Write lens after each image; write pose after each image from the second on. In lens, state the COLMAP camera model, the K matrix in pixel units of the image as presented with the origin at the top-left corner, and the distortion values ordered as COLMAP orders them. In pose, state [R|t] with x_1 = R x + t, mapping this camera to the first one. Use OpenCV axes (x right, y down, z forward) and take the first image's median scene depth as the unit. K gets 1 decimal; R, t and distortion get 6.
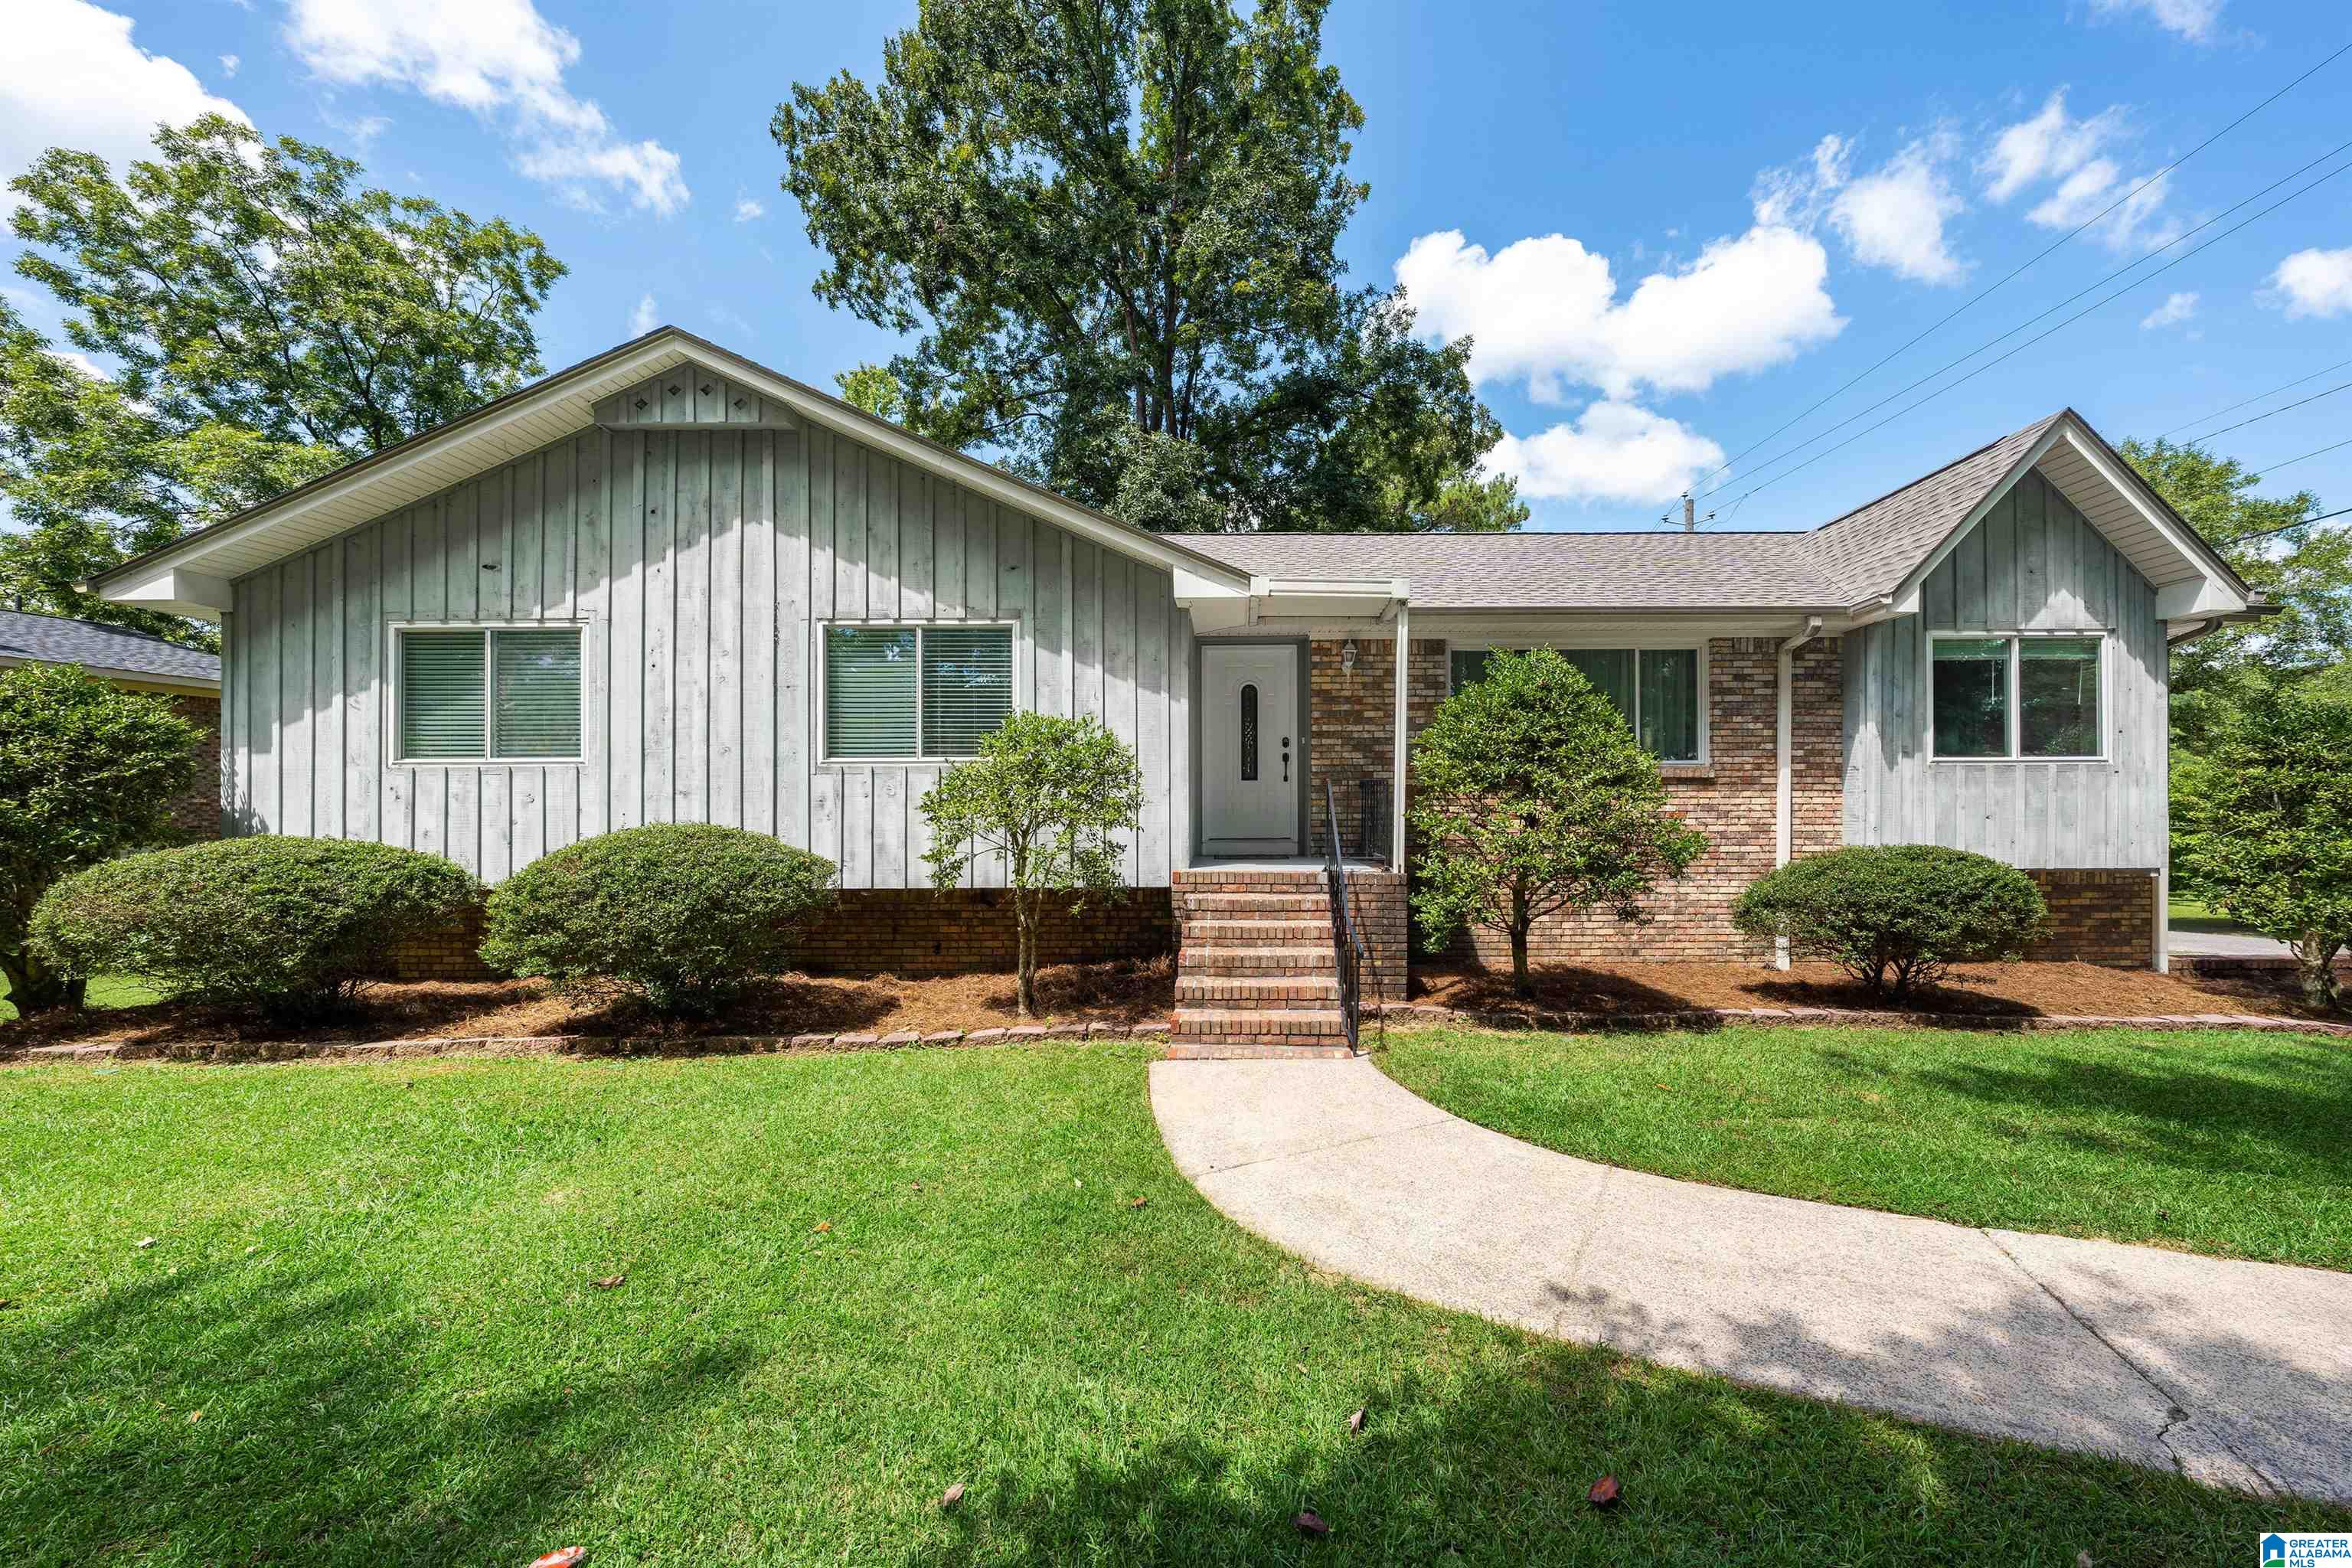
lens RADIAL K [[845.8, 0, 1176.3], [0, 845.8, 820.7], [0, 0, 1]] dist [0.001842, -0.000008]
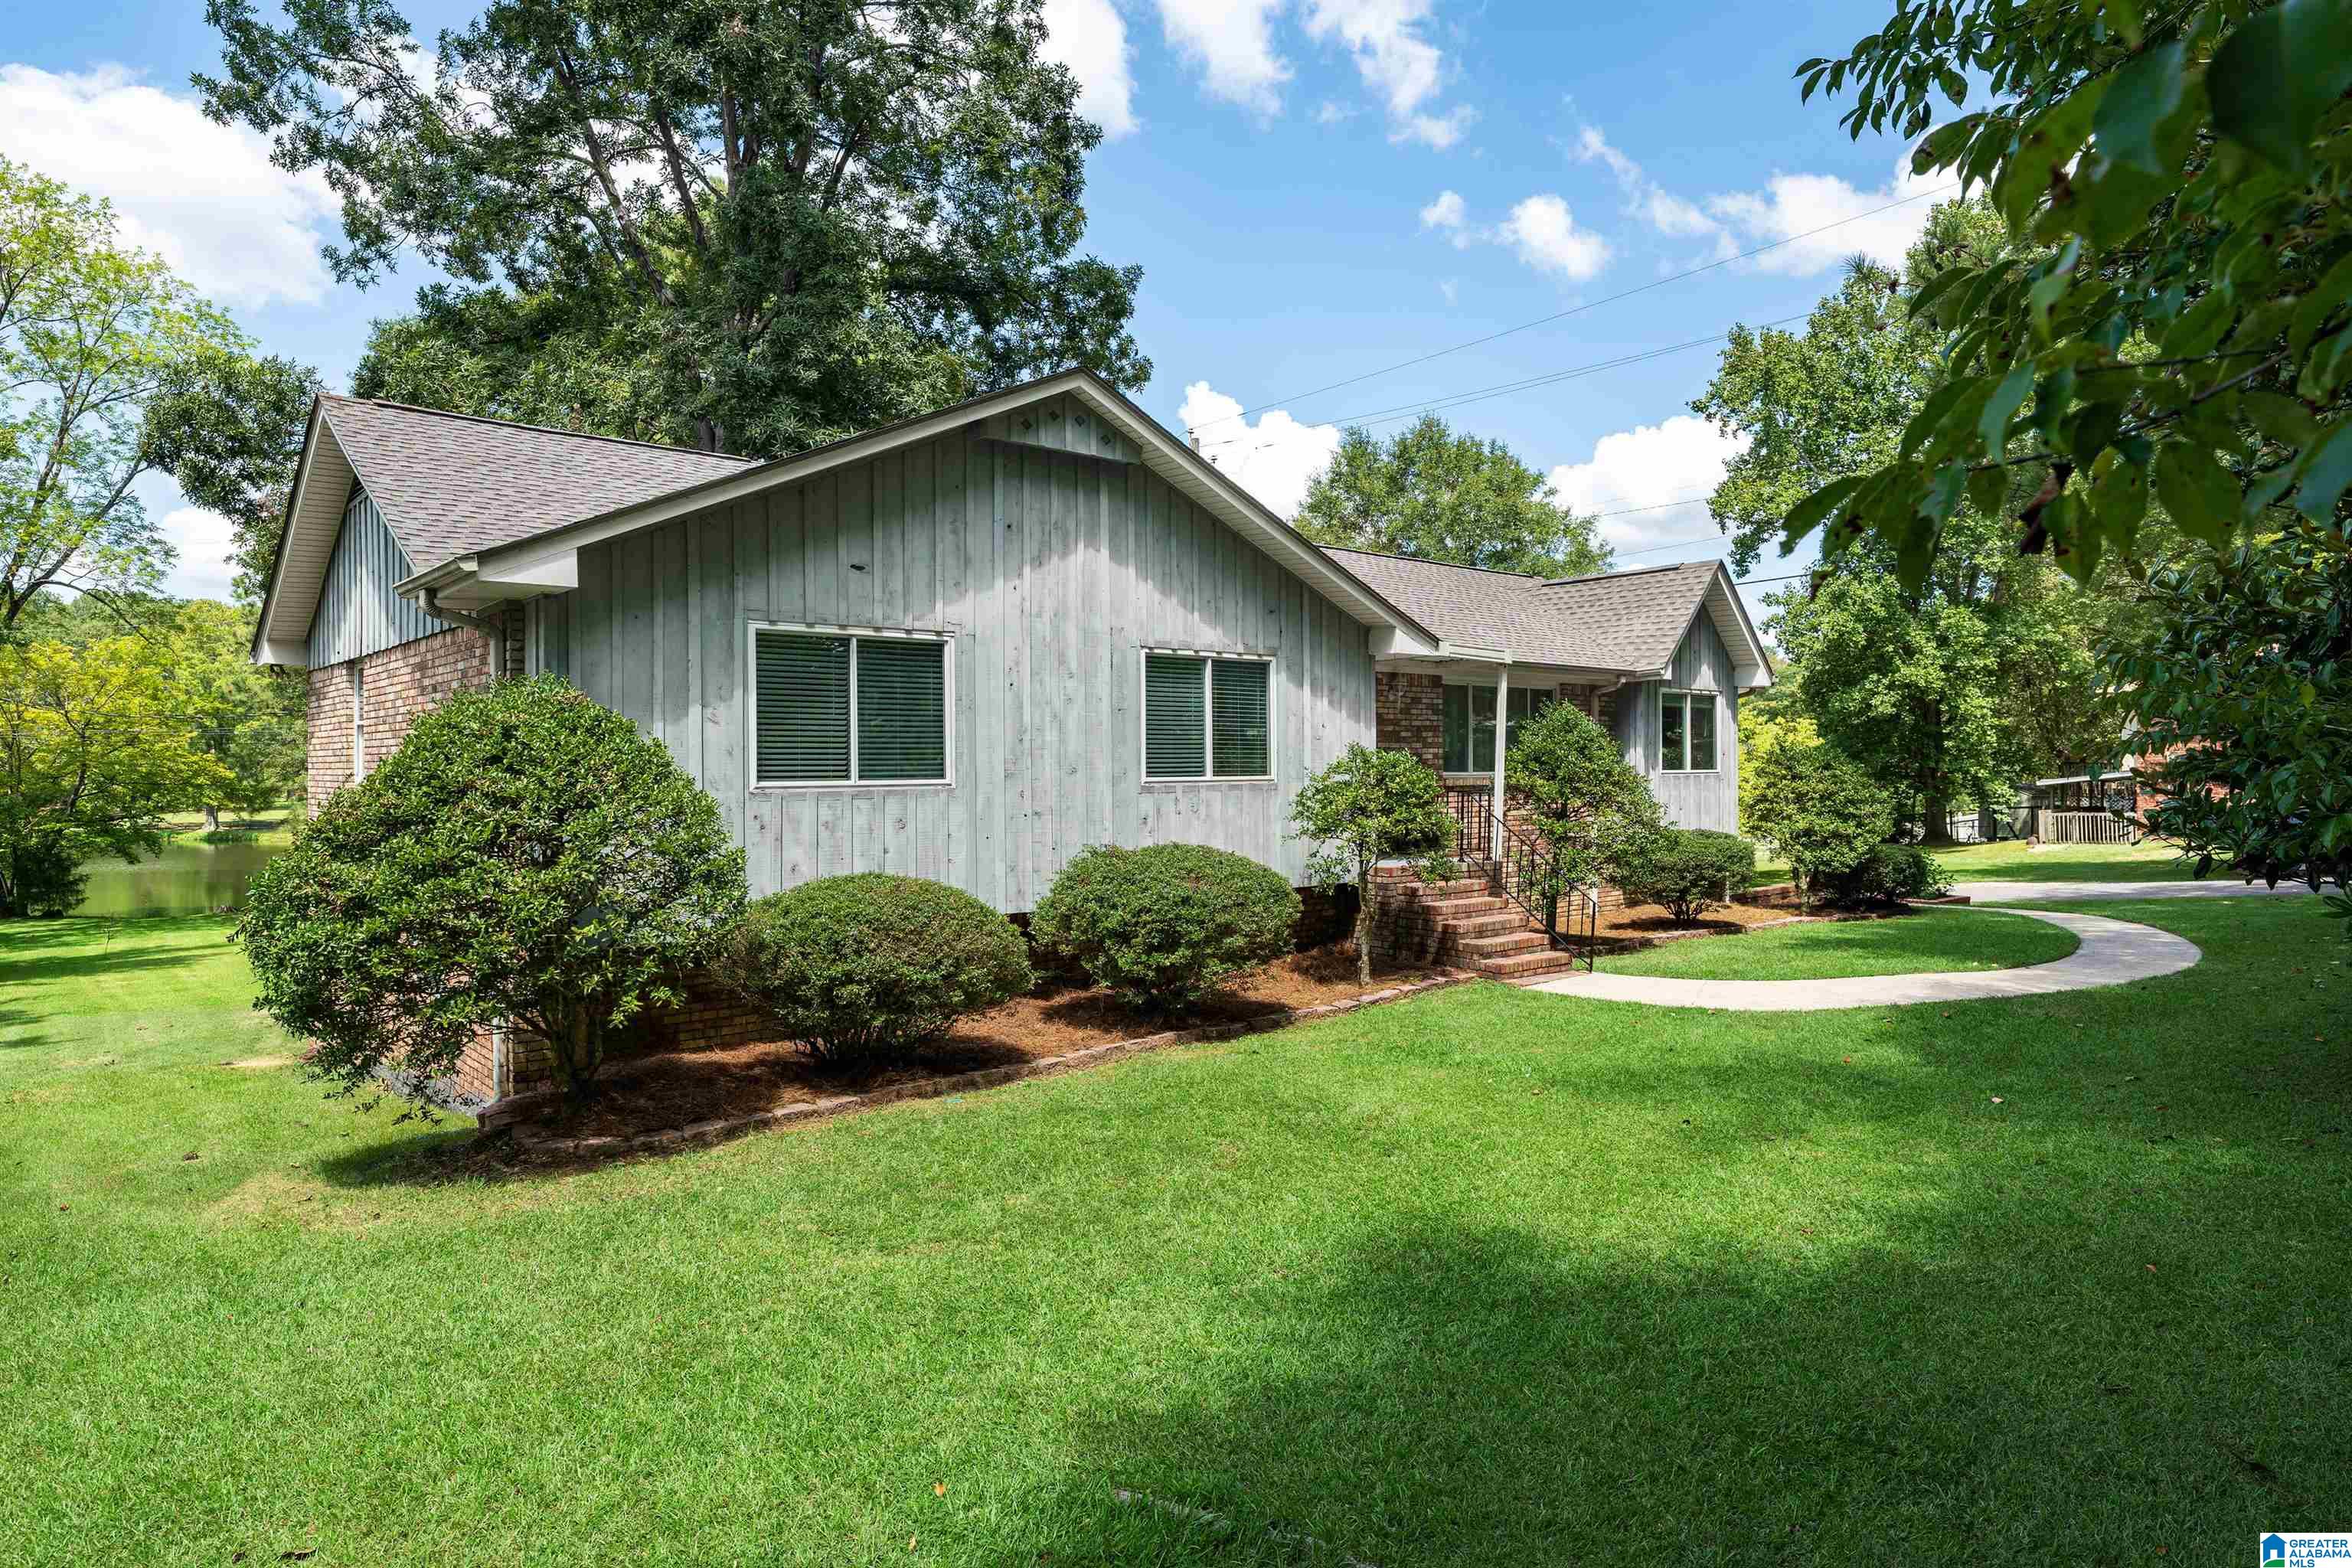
lens RADIAL K [[1434.9, 0, 1176.0], [0, 1434.9, 784.0], [0, 0, 1]] dist [-0.002013, -0.000448]
pose [[0.740040, -0.010683, 0.672478, -1.585128], [0.012397, 0.999921, 0.002242, -0.070081], [-0.672449, 0.006677, 0.740113, -0.346061]]
